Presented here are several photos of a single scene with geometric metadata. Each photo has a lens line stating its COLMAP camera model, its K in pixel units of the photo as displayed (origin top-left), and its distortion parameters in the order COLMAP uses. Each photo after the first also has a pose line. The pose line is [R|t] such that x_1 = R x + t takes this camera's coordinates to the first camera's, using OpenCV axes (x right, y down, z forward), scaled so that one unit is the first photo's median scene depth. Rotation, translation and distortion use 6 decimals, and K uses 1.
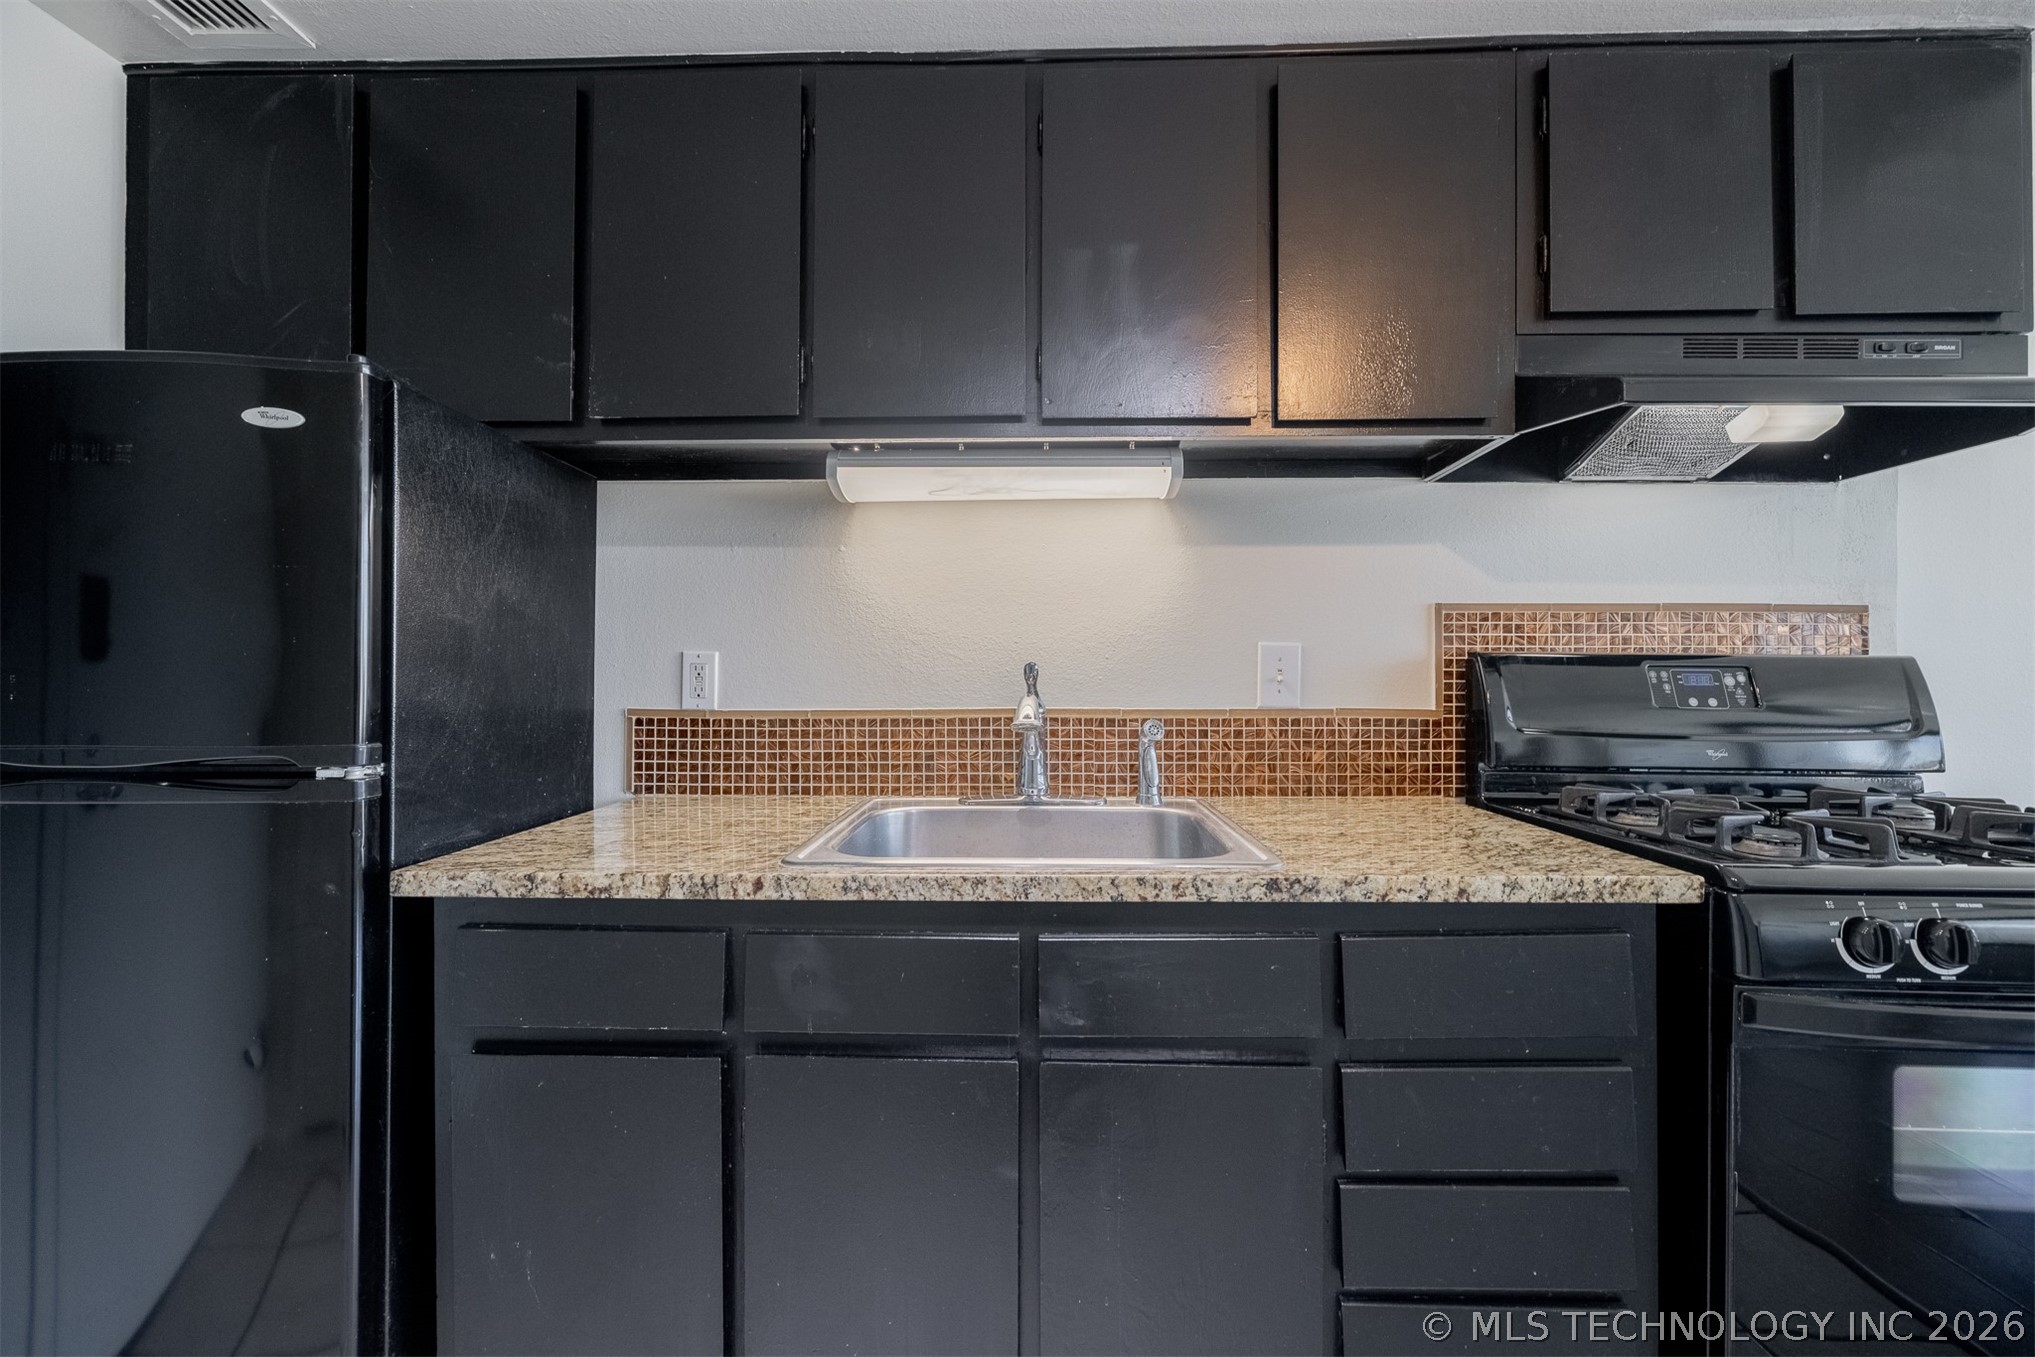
lens RADIAL K [[861.0, 0, 1008.0], [0, 861.0, 677.8], [0, 0, 1]] dist [0.000679, -0.000428]
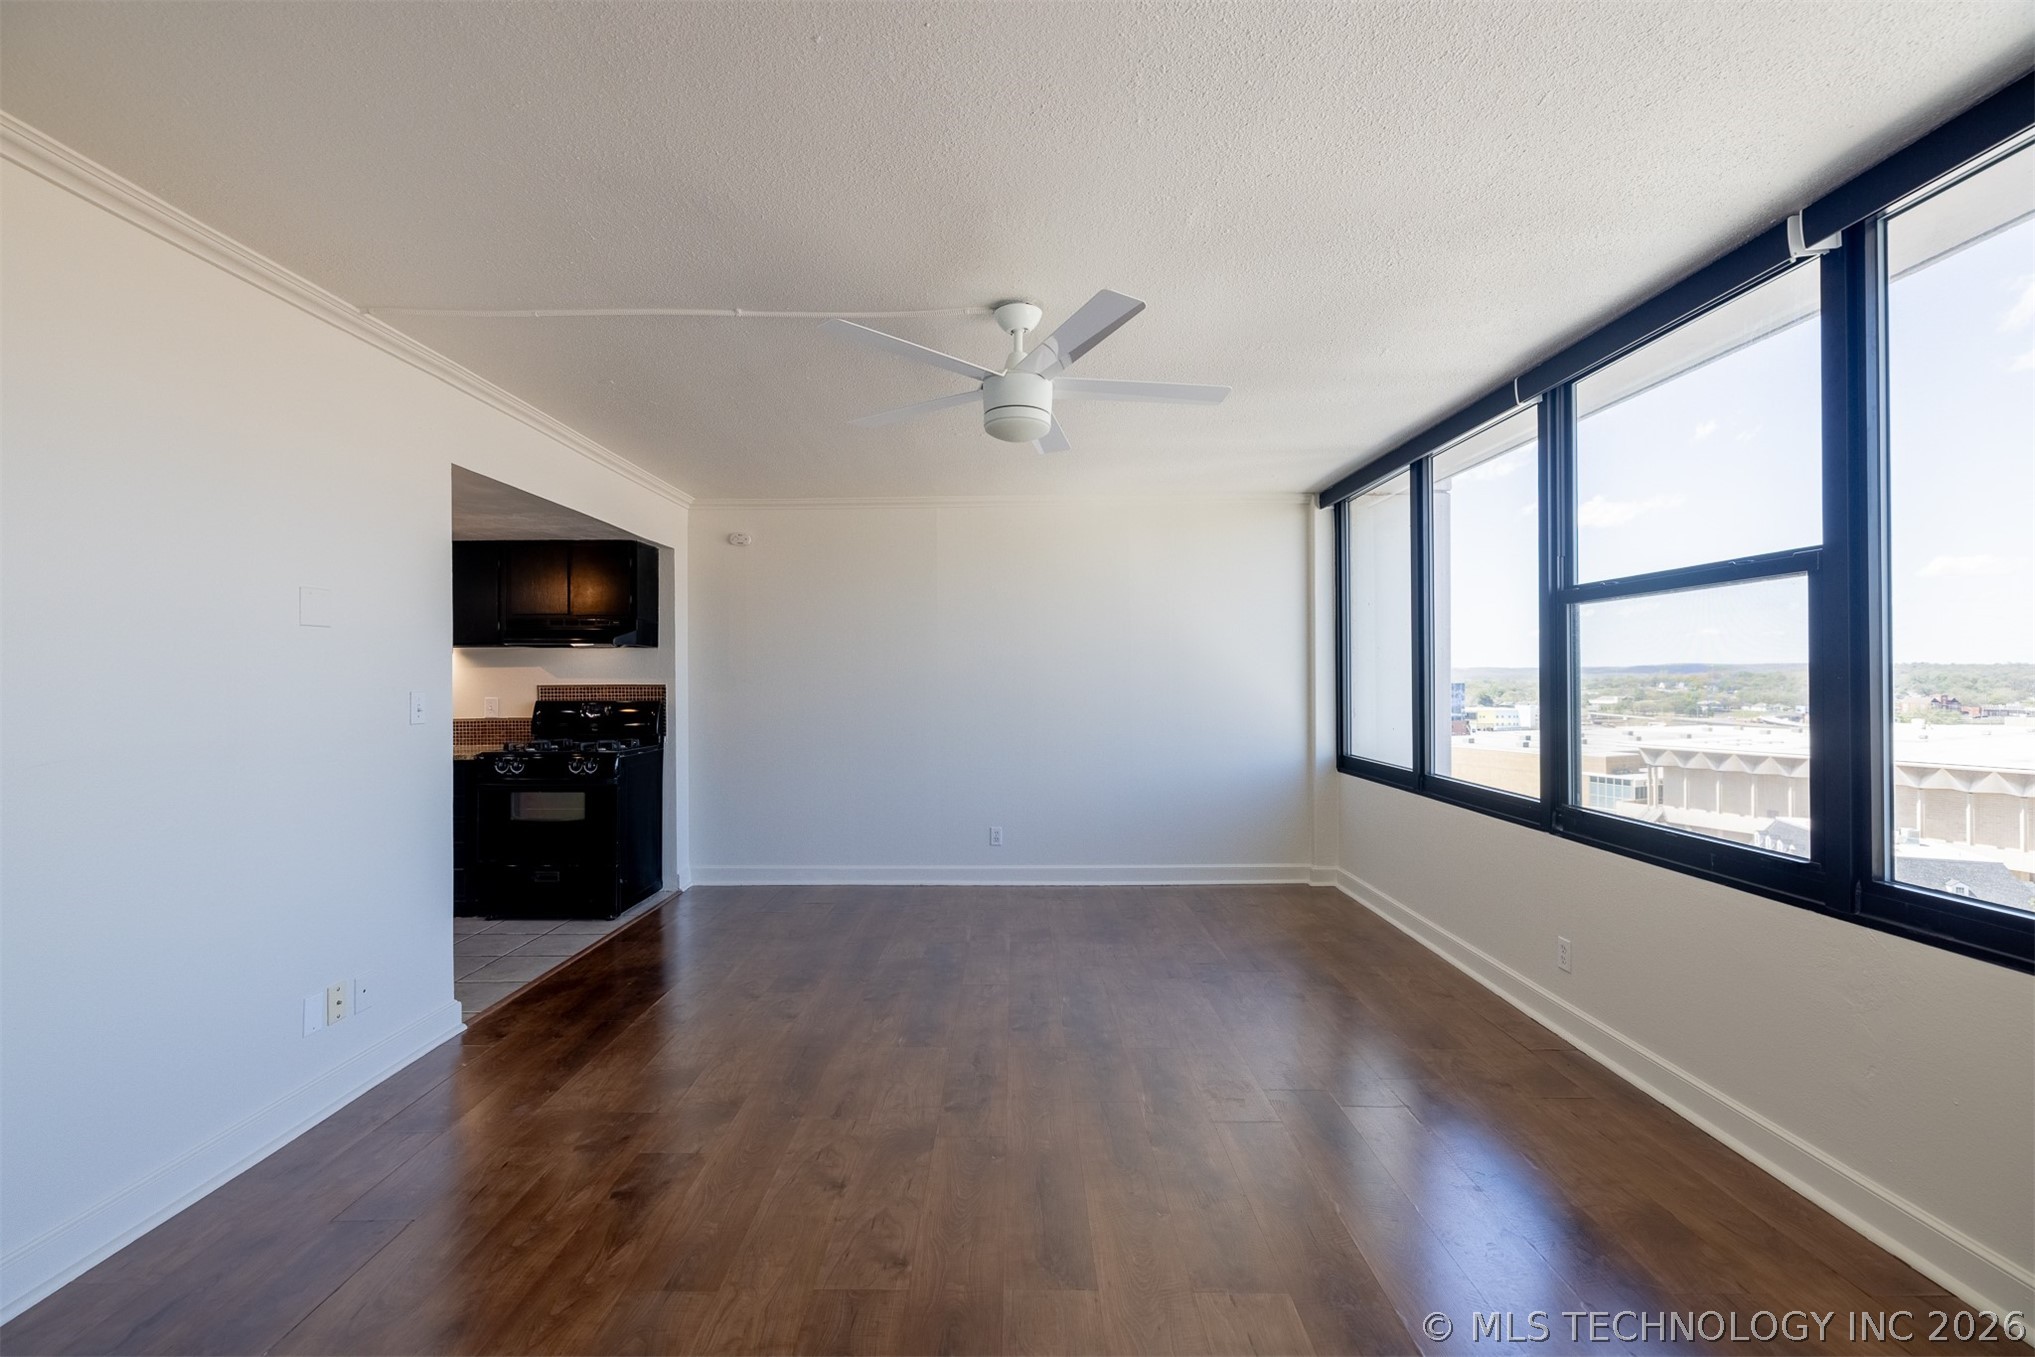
lens RADIAL K [[861.0, 0, 1008.9], [0, 861.0, 680.2], [0, 0, 1]] dist [0.000679, -0.000428]
pose [[0.999611, -0.011110, 0.025574, 2.368404], [0.011037, 0.999935, 0.002999, -0.103180], [-0.025605, -0.002716, 0.999668, -2.489227]]
